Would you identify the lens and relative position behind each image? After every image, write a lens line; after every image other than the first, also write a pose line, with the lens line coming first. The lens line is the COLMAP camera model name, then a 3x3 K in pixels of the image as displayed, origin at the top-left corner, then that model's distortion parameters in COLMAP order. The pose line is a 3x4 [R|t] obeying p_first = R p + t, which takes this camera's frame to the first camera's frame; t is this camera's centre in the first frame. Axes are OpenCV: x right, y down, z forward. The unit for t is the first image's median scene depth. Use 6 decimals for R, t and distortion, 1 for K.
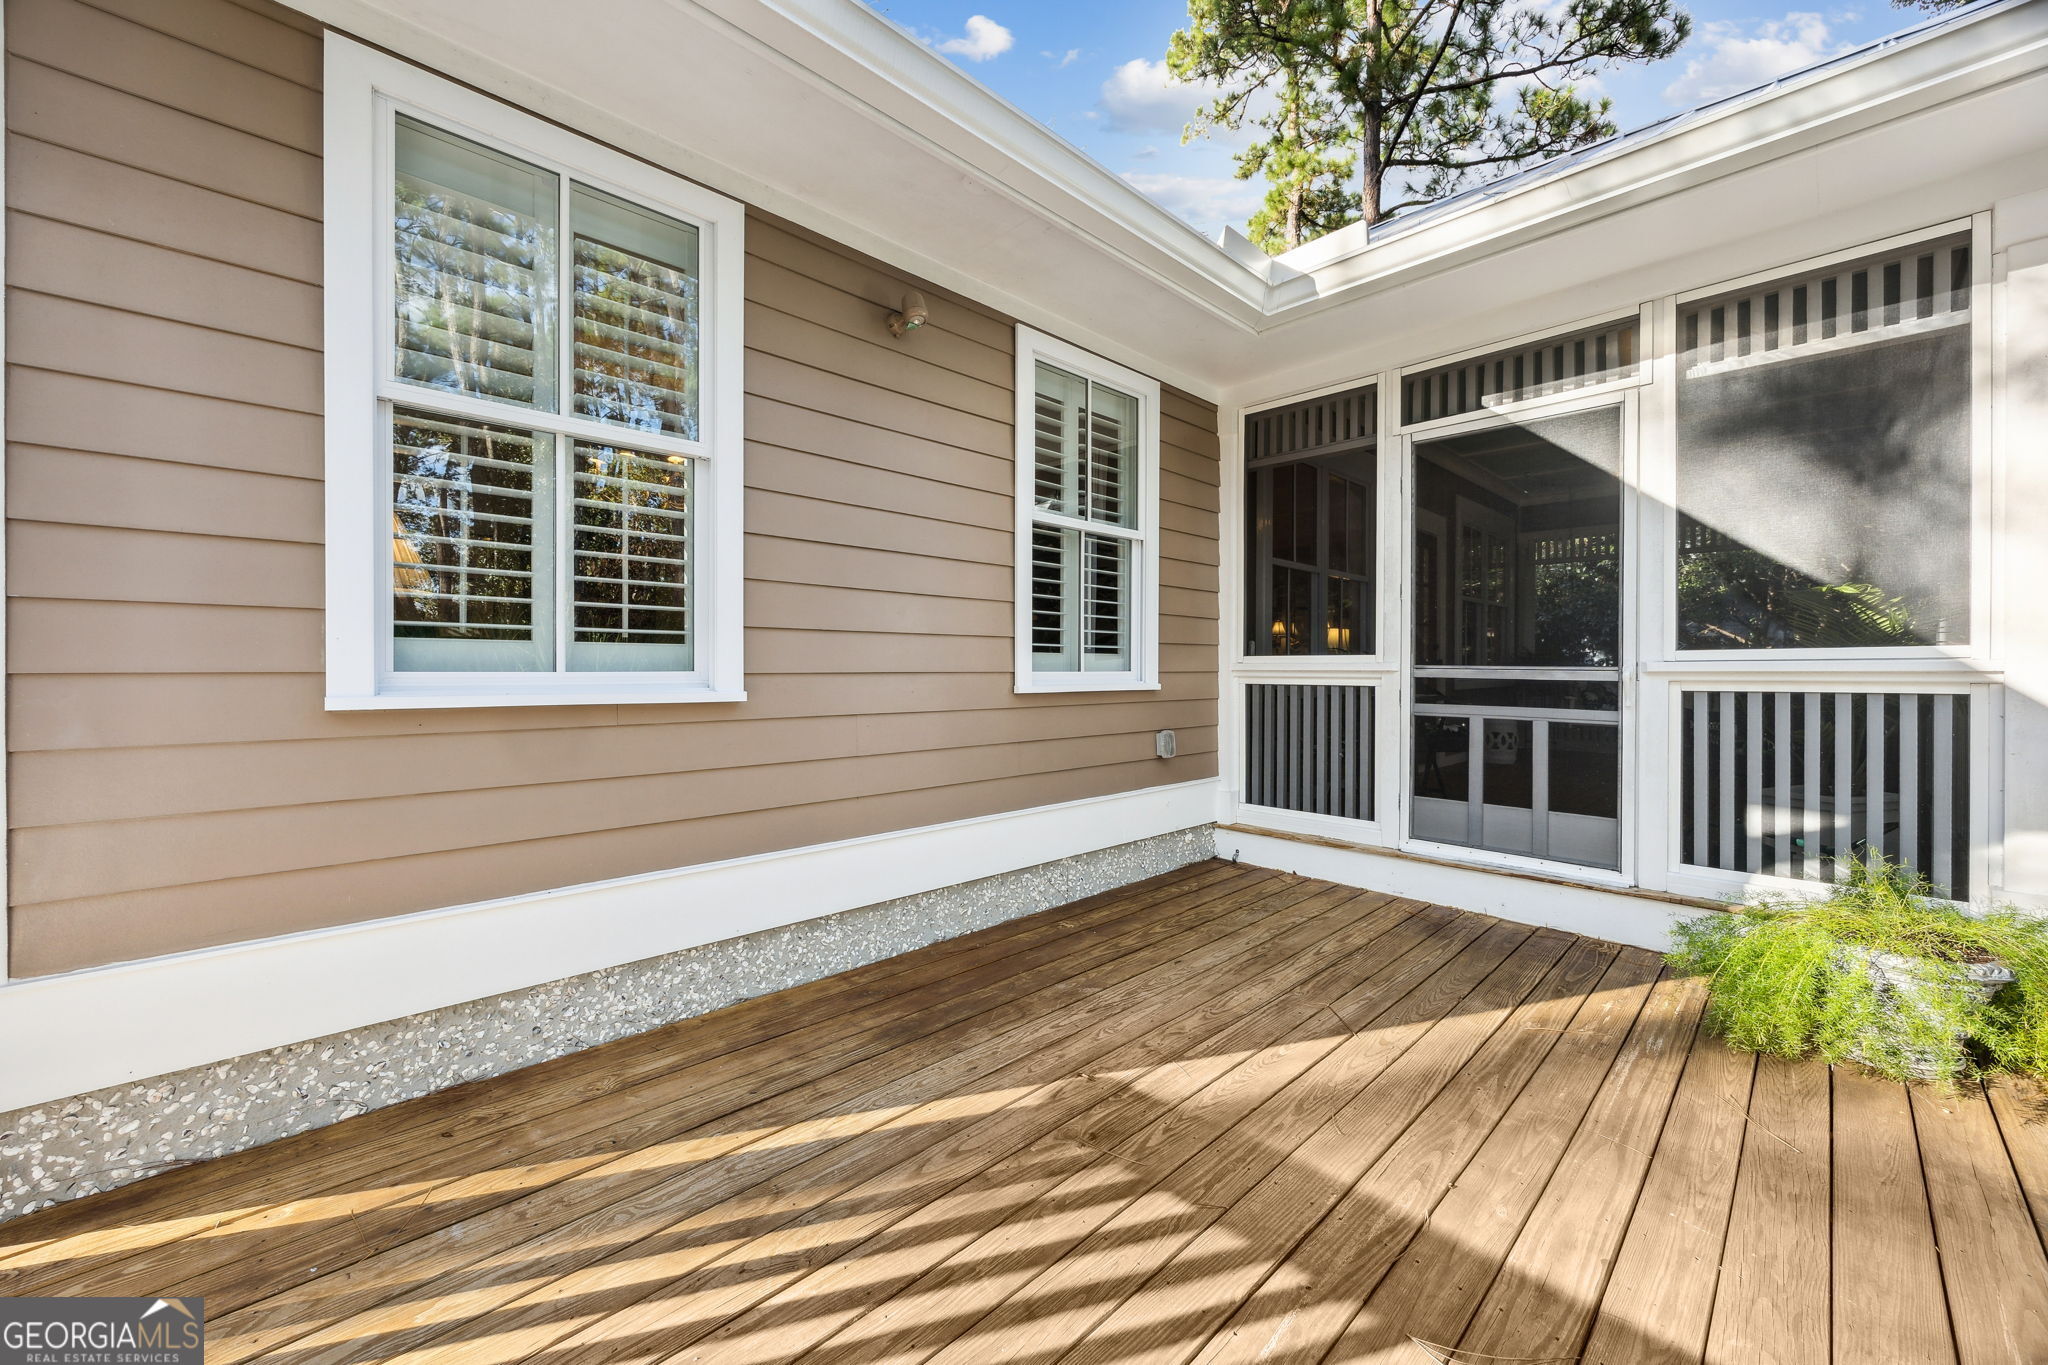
lens RADIAL K [[795.3, 0, 1036.5], [0, 795.3, 674.3], [0, 0, 1]] dist [-0.000978, -0.000907]
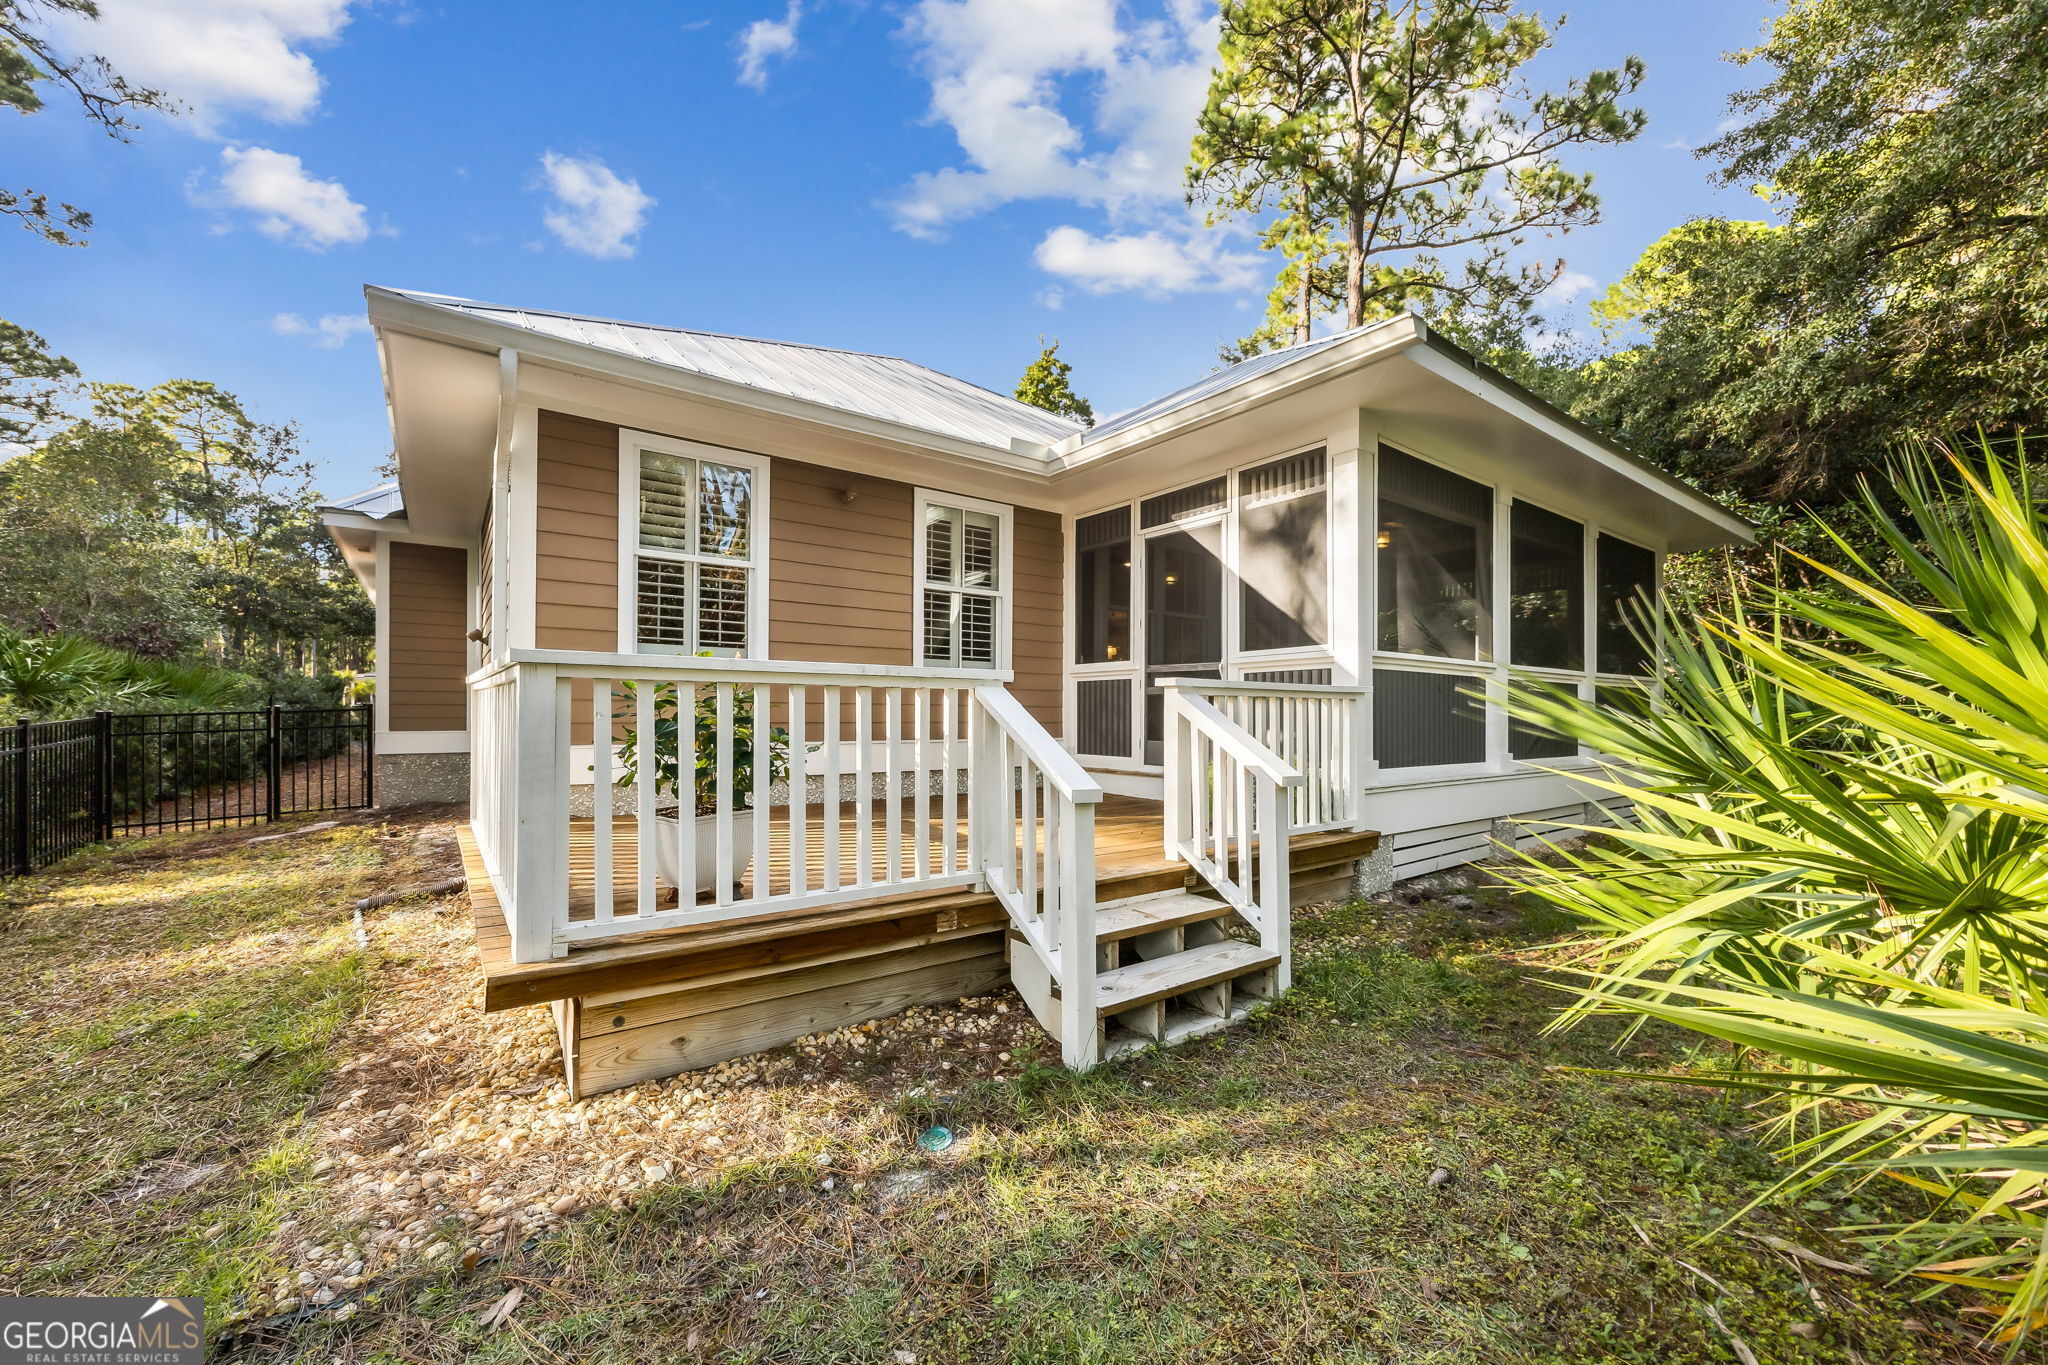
lens RADIAL K [[795.3, 0, 1014.1], [0, 795.3, 696.6], [0, 0, 1]] dist [-0.000978, -0.000907]
pose [[0.992063, -0.001731, -0.125733, 0.424567], [-0.002281, 0.999493, -0.031759, 0.118546], [0.125724, 0.031794, 0.991556, -0.804322]]
